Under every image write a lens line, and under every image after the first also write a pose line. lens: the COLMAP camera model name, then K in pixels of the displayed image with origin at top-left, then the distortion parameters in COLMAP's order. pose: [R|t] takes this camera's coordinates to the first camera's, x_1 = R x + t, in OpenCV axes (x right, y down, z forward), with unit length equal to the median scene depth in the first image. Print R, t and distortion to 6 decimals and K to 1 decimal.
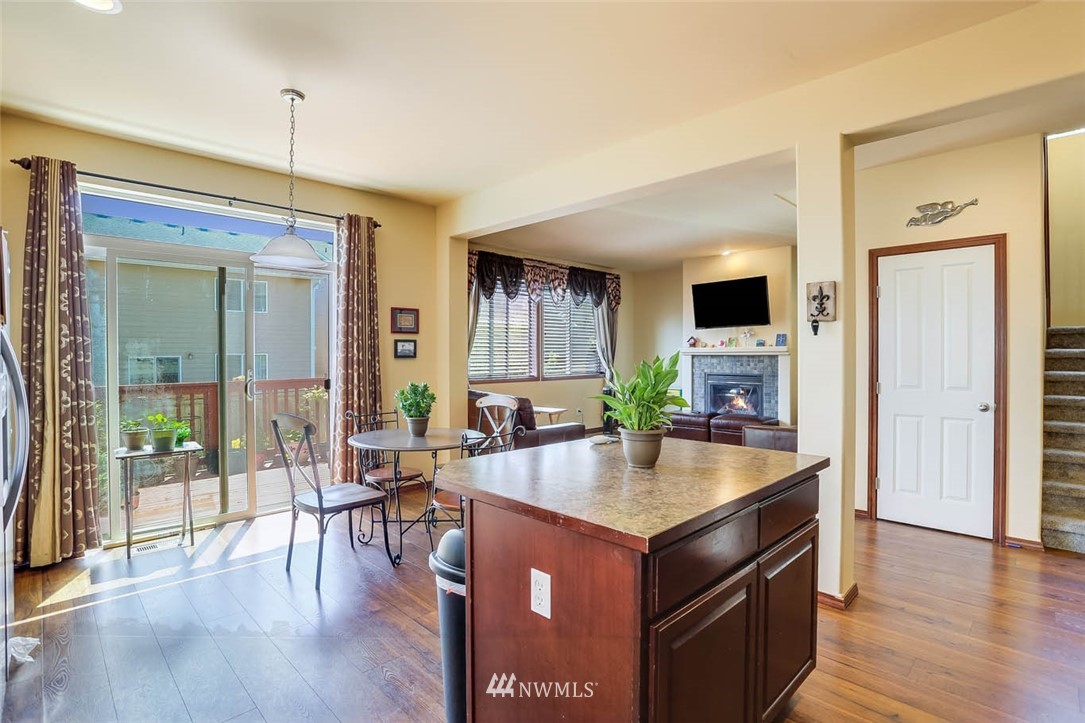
lens RADIAL K [[531.8, 0, 541.6], [0, 531.8, 355.7], [0, 0, 1]] dist [-0.041376, 0.014587]
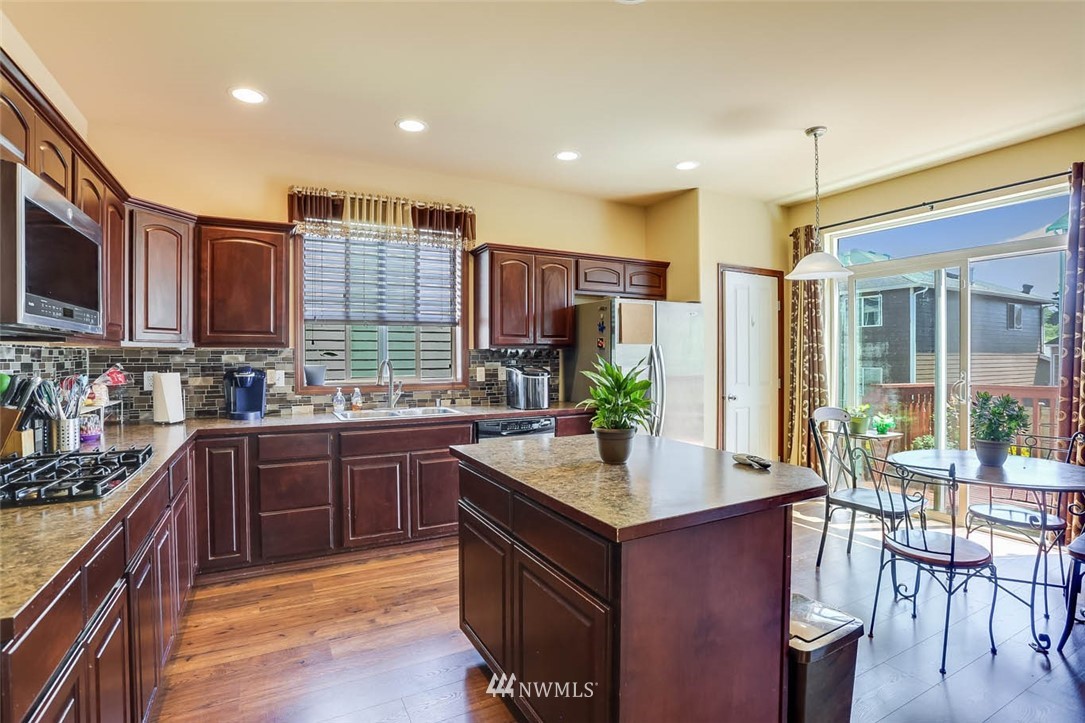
lens RADIAL K [[531.8, 0, 531.4], [0, 531.8, 354.5], [0, 0, 1]] dist [-0.041376, 0.014587]
pose [[-0.299175, -0.001400, -0.954197, 0.300955], [-0.003847, 0.999993, -0.000261, -0.000586], [0.954190, 0.003593, -0.299178, 0.275315]]
